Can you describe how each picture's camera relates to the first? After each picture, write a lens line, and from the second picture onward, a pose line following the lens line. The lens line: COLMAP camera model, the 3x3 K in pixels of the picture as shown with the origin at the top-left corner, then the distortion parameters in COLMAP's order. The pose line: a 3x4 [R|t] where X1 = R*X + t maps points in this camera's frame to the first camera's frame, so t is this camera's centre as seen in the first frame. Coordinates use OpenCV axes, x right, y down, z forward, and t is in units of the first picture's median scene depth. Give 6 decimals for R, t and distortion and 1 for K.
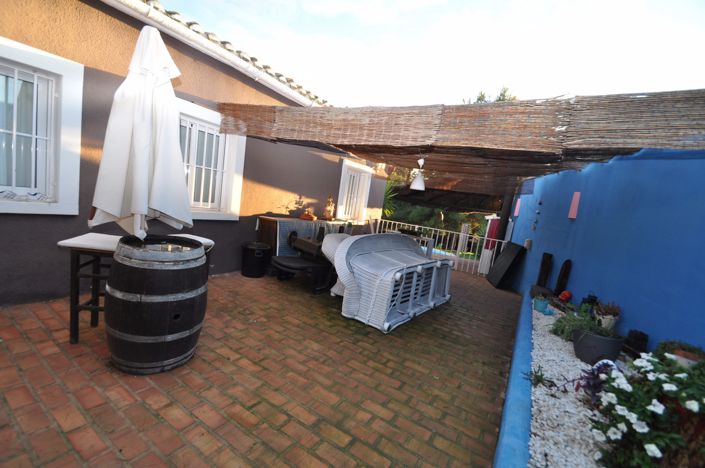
lens RADIAL K [[310.4, 0, 349.9], [0, 310.4, 242.6], [0, 0, 1]] dist [0.018318, -0.018026]
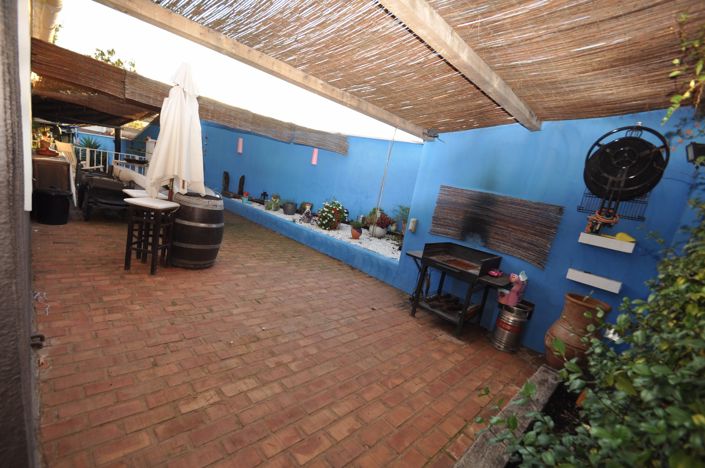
lens RADIAL K [[310.4, 0, 349.9], [0, 310.4, 242.6], [0, 0, 1]] dist [0.018318, -0.018026]
pose [[0.231944, -0.297742, 0.926041, -2.330293], [-0.017610, 0.950562, 0.310036, -0.349000], [-0.972570, -0.088219, 0.215233, -0.252265]]
